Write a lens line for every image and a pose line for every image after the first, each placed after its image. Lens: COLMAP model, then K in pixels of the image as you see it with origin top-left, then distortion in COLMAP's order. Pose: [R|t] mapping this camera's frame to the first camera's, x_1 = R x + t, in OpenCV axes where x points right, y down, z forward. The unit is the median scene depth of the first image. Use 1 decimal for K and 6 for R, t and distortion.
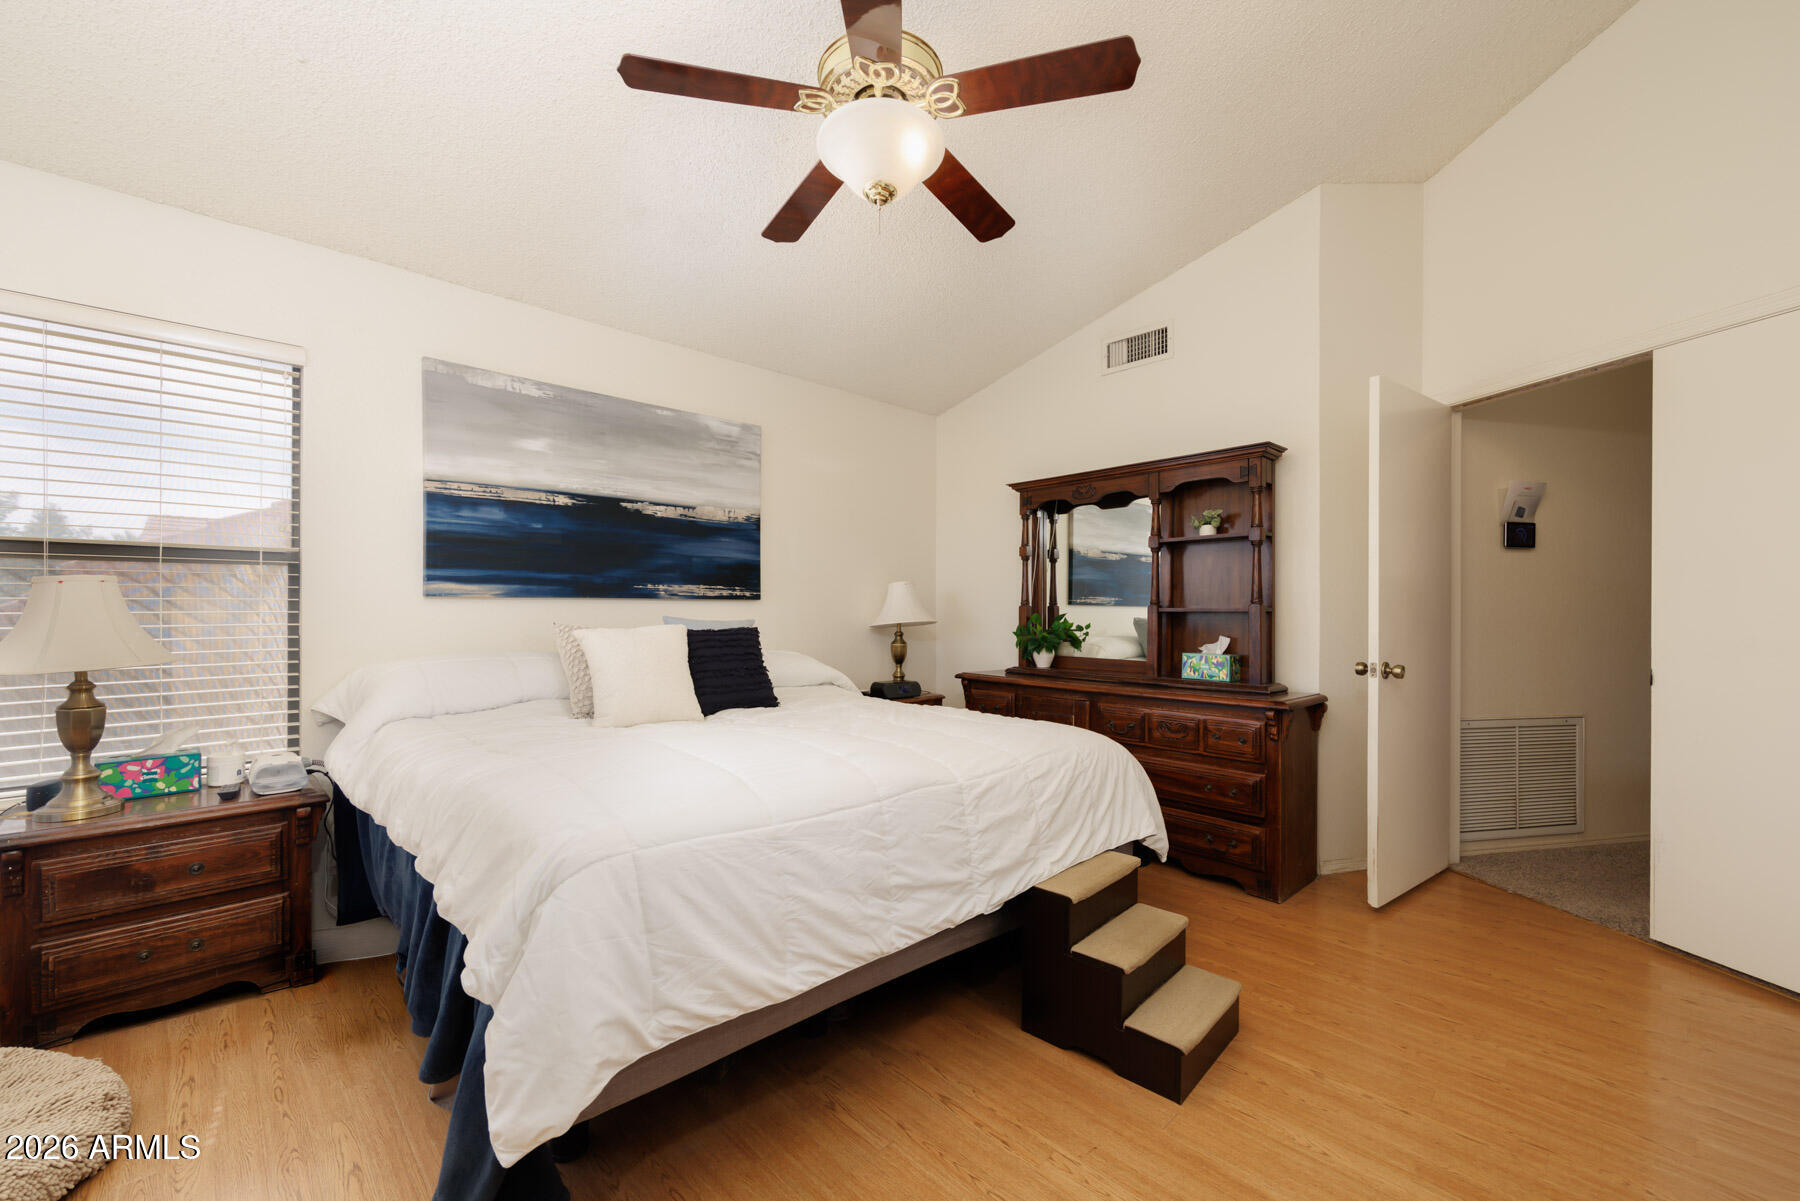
lens RADIAL K [[729.2, 0, 900.0], [0, 729.2, 600.5], [0, 0, 1]] dist [-0.004645, 0.000488]
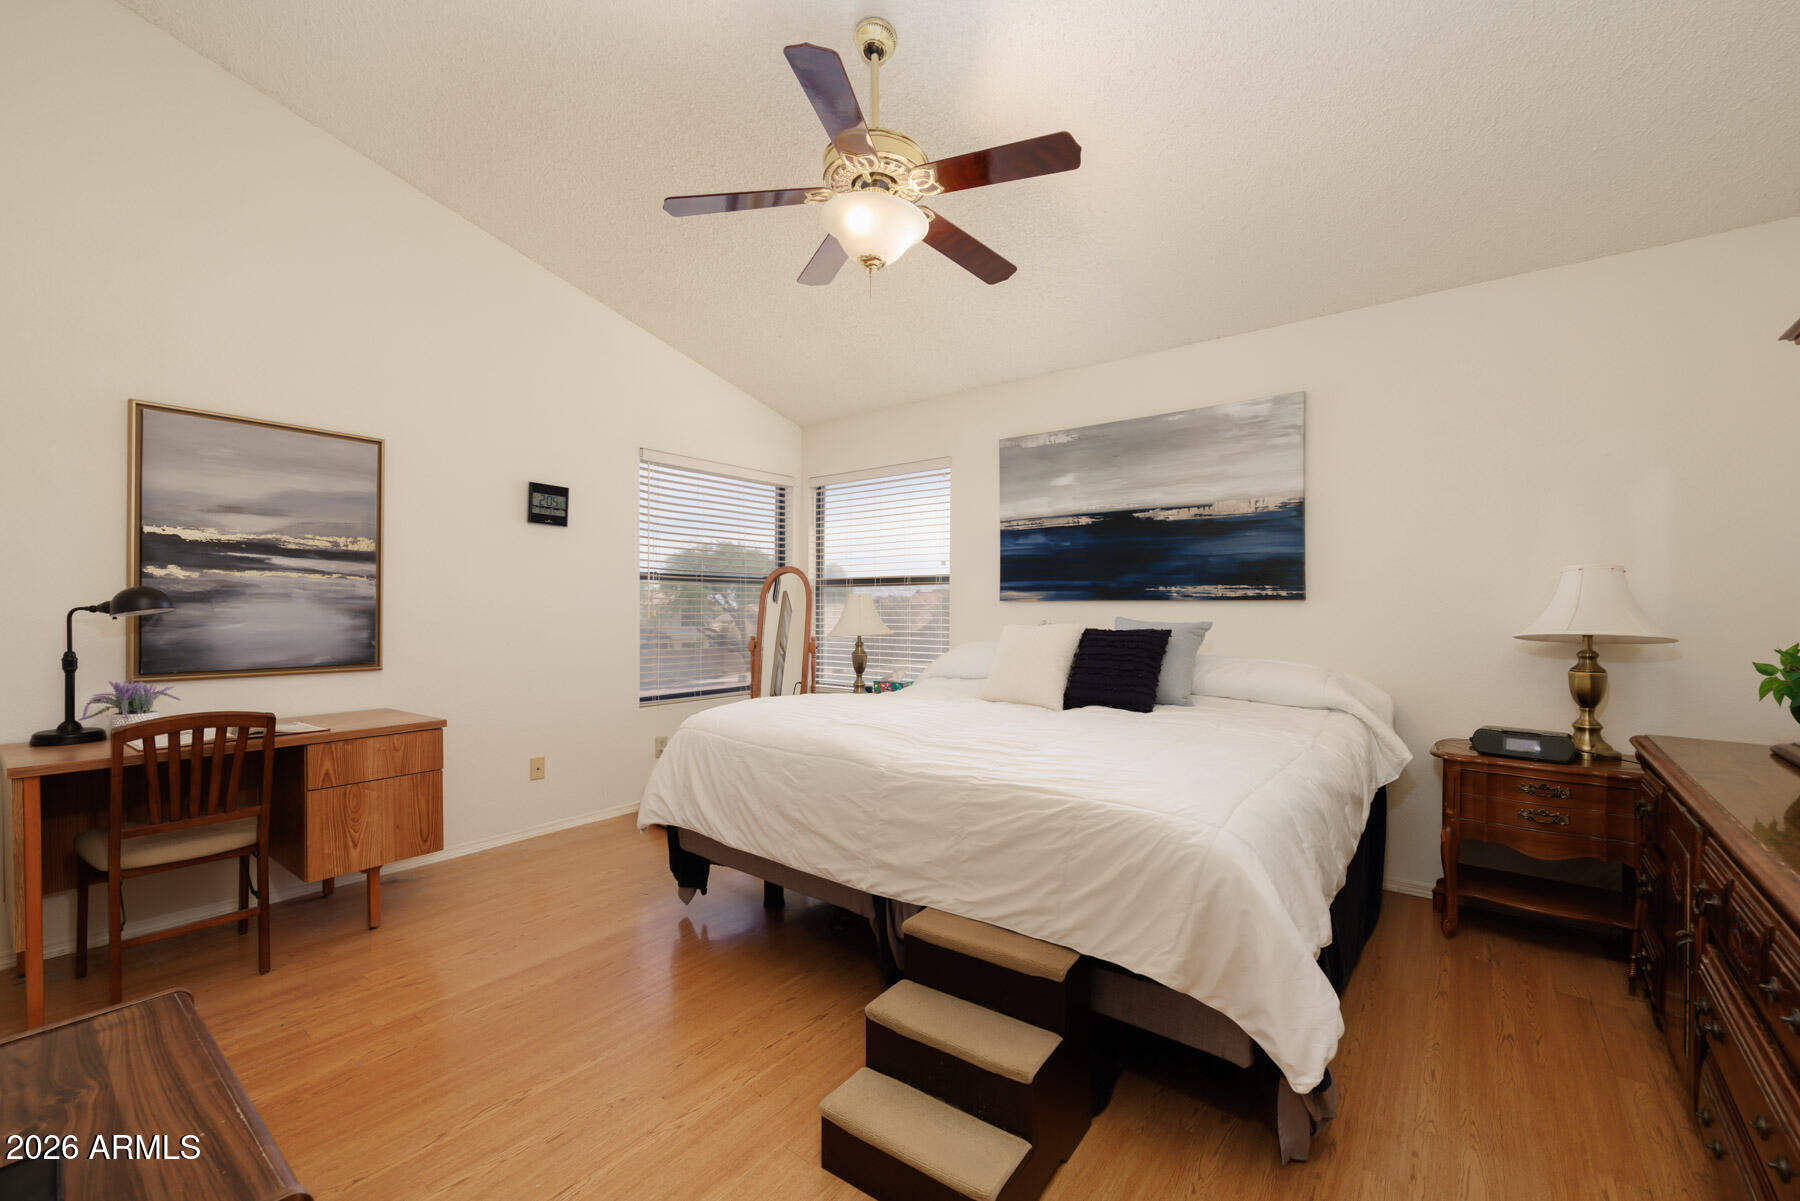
lens RADIAL K [[729.2, 0, 900.0], [0, 729.2, 600.5], [0, 0, 1]] dist [-0.004645, 0.000488]
pose [[0.133329, -0.009947, -0.991022, 0.651964], [0.008328, 0.999926, -0.008916, 0.003854], [0.991037, -0.007065, 0.133401, 0.495403]]
